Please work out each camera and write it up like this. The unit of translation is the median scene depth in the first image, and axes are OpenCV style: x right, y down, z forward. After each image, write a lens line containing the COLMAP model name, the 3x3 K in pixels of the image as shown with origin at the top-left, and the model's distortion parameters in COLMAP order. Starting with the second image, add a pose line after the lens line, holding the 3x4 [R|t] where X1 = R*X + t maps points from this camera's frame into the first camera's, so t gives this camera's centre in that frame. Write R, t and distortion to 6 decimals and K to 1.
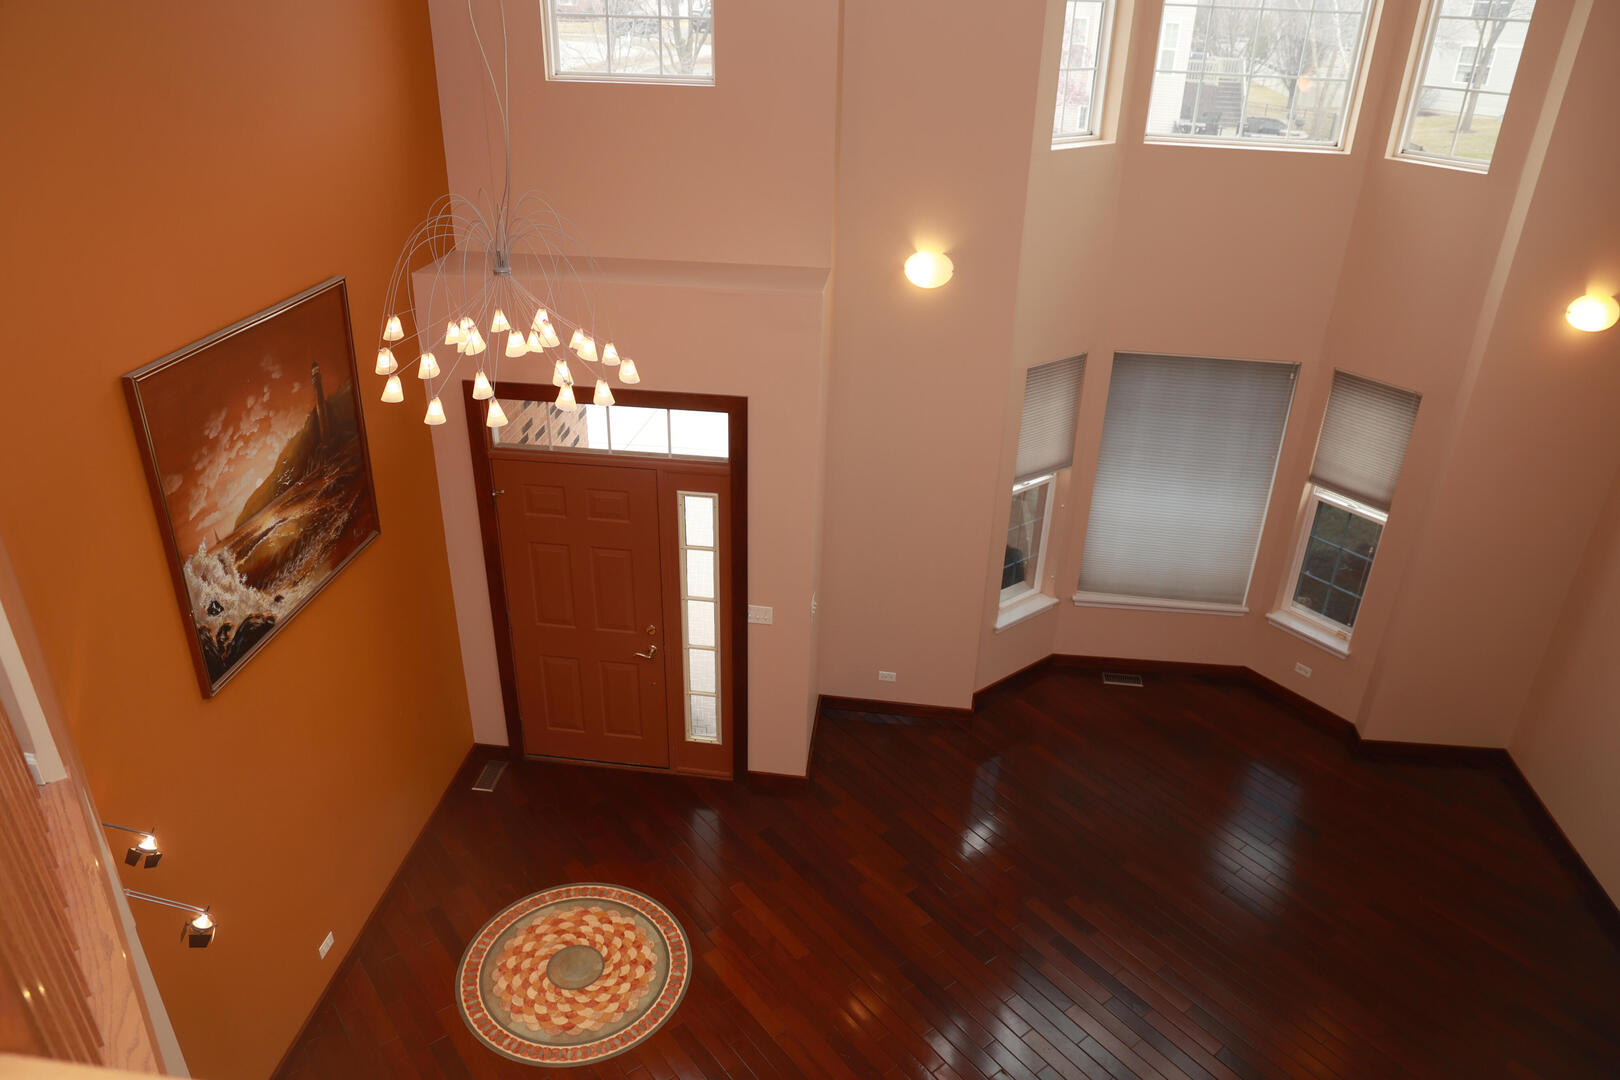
lens RADIAL K [[1109.9, 0, 821.1], [0, 1109.9, 552.8], [0, 0, 1]] dist [-0.088356, 0.064722]
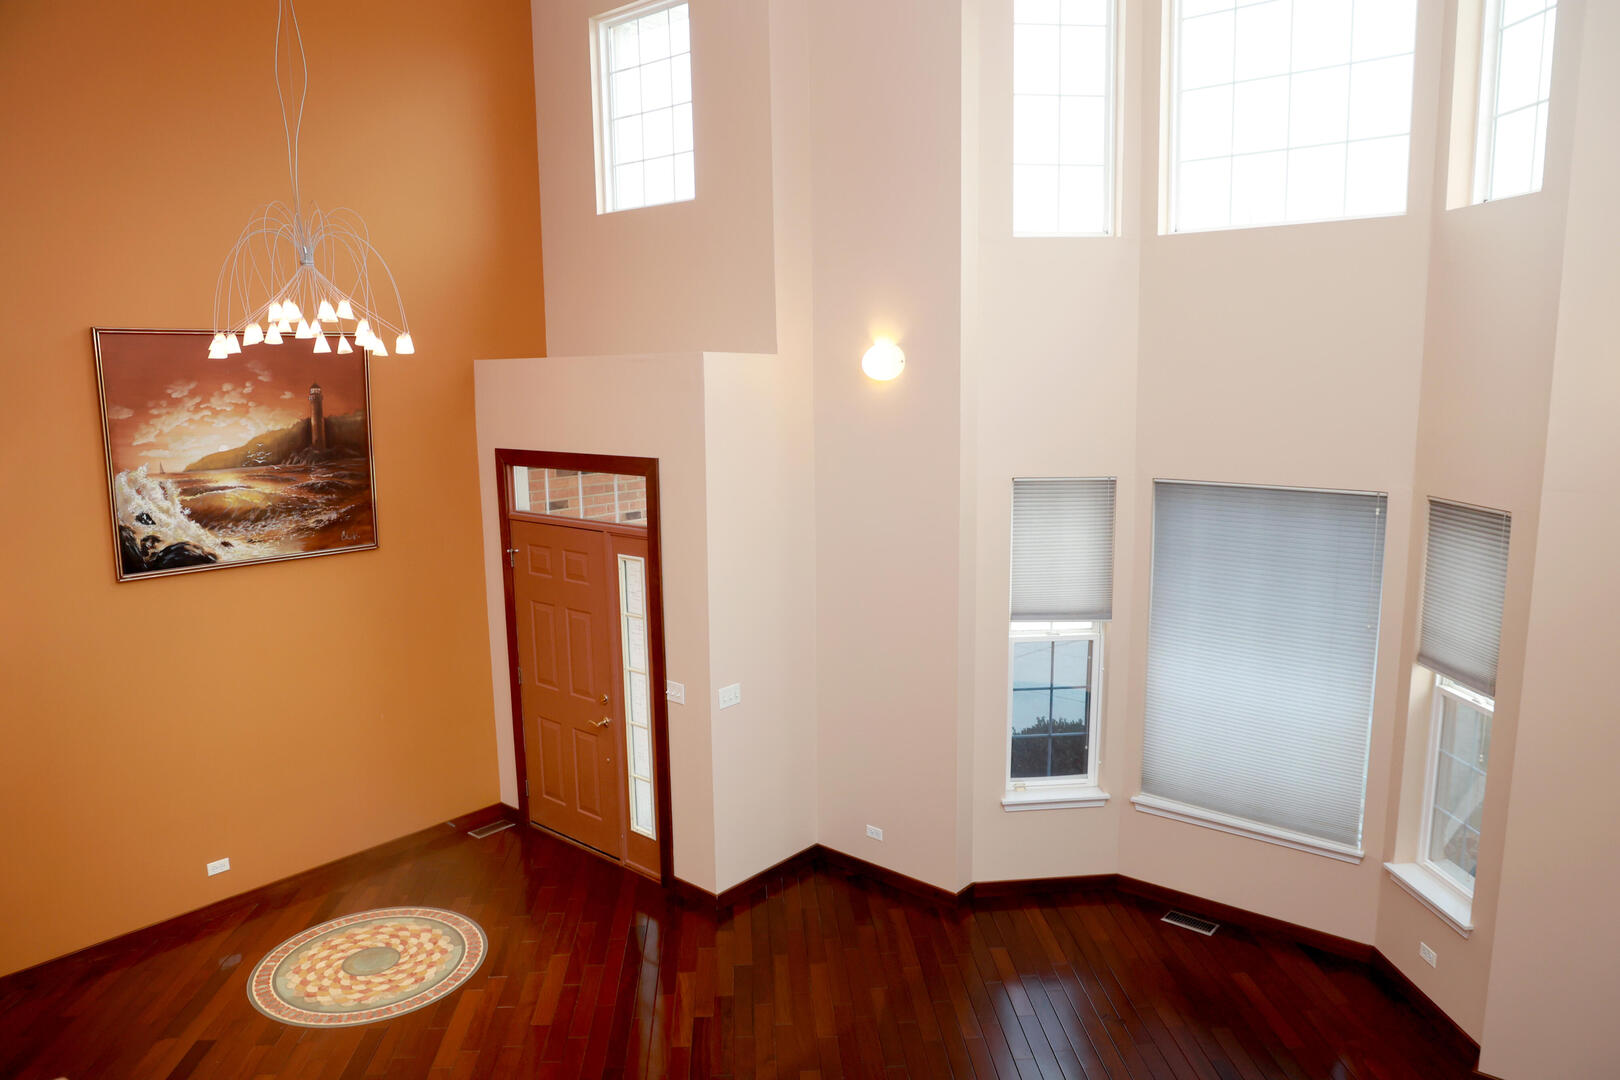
lens RADIAL K [[1109.9, 0, 821.1], [0, 1109.9, 552.8], [0, 0, 1]] dist [-0.088356, 0.064722]
pose [[0.824757, 0.055874, -0.562720, 0.785199], [-0.231359, 0.941351, -0.245624, 0.198068], [0.515993, 0.332770, 0.789313, 0.331918]]
